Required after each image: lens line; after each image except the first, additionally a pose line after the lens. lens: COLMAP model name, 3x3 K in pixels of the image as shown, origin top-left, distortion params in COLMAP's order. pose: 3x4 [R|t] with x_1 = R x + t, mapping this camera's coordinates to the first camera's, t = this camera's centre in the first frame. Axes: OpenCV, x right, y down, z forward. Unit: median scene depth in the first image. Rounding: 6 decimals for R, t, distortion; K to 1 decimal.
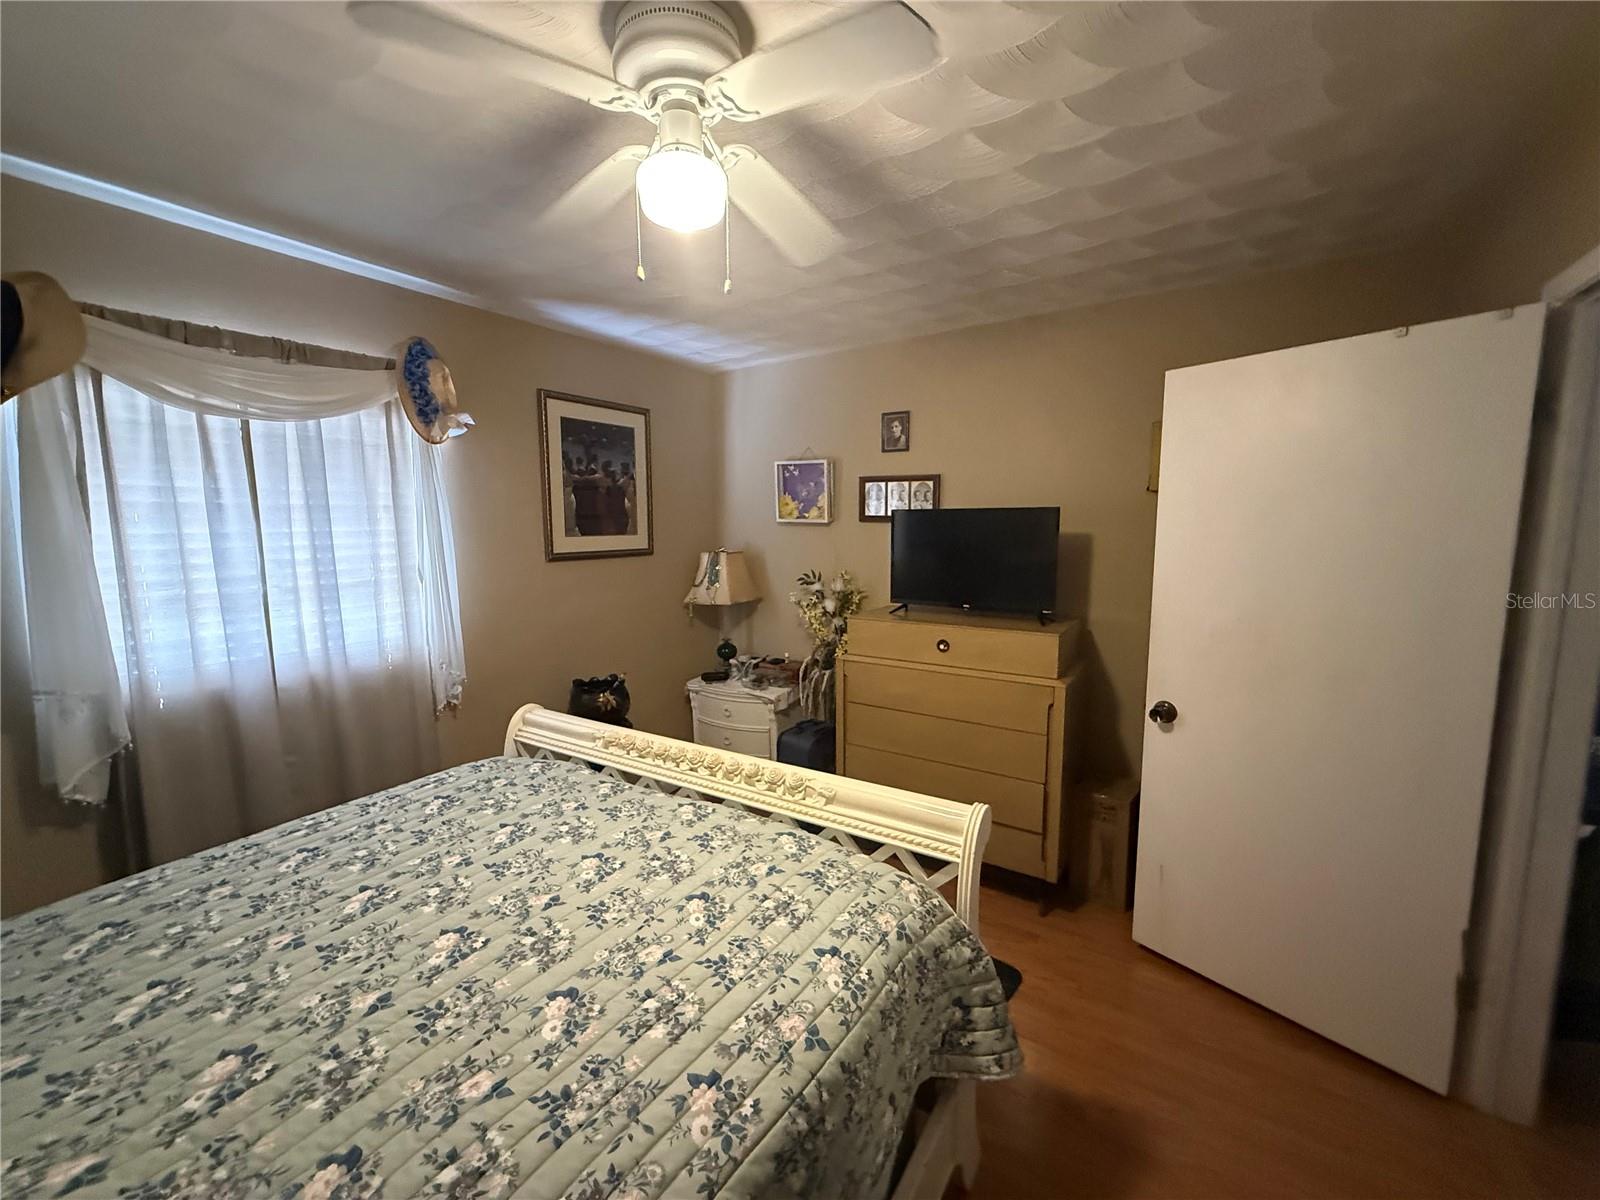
lens RADIAL K [[623.0, 0, 800.0], [0, 623.0, 600.0], [0, 0, 1]] dist [-0.000410, -0.000096]
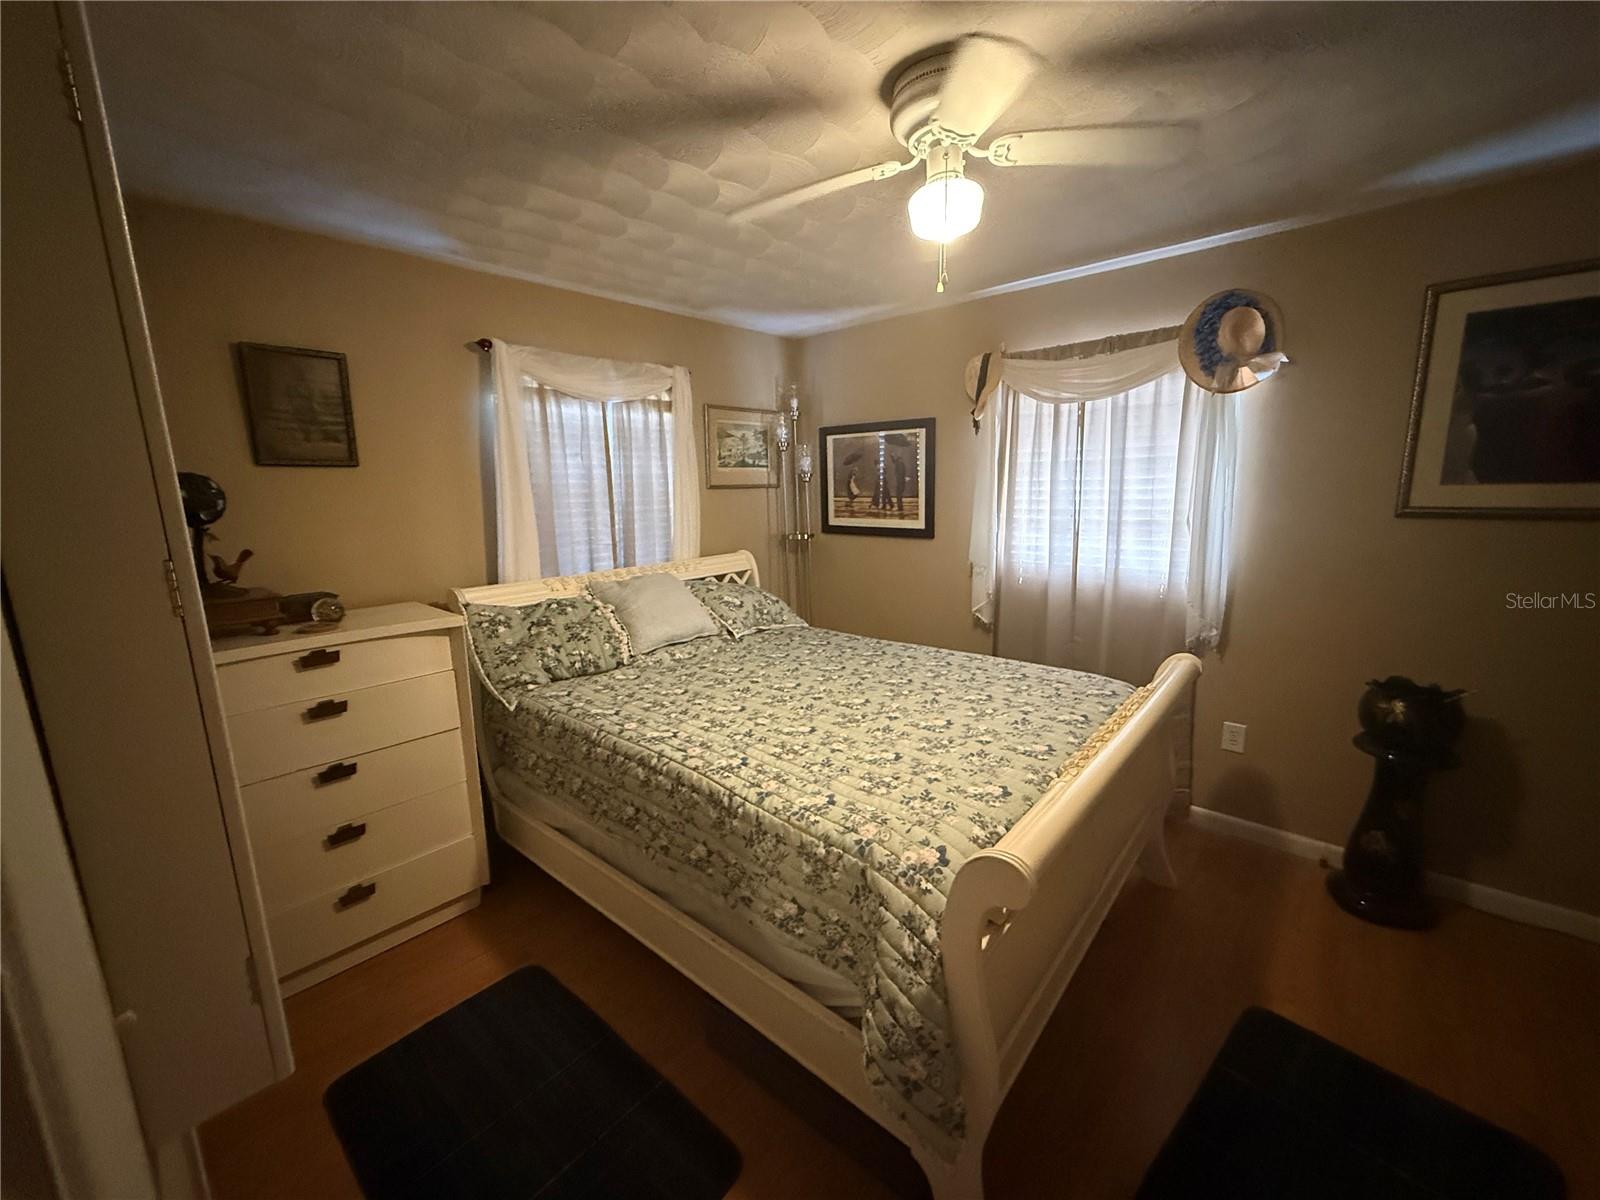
lens RADIAL K [[623.0, 0, 800.0], [0, 623.0, 600.0], [0, 0, 1]] dist [-0.000410, -0.000096]
pose [[-0.136338, 0.194129, -0.971455, 0.900066], [-0.097157, 0.973265, 0.208126, -0.096972], [0.985887, 0.122759, -0.113832, 0.717253]]
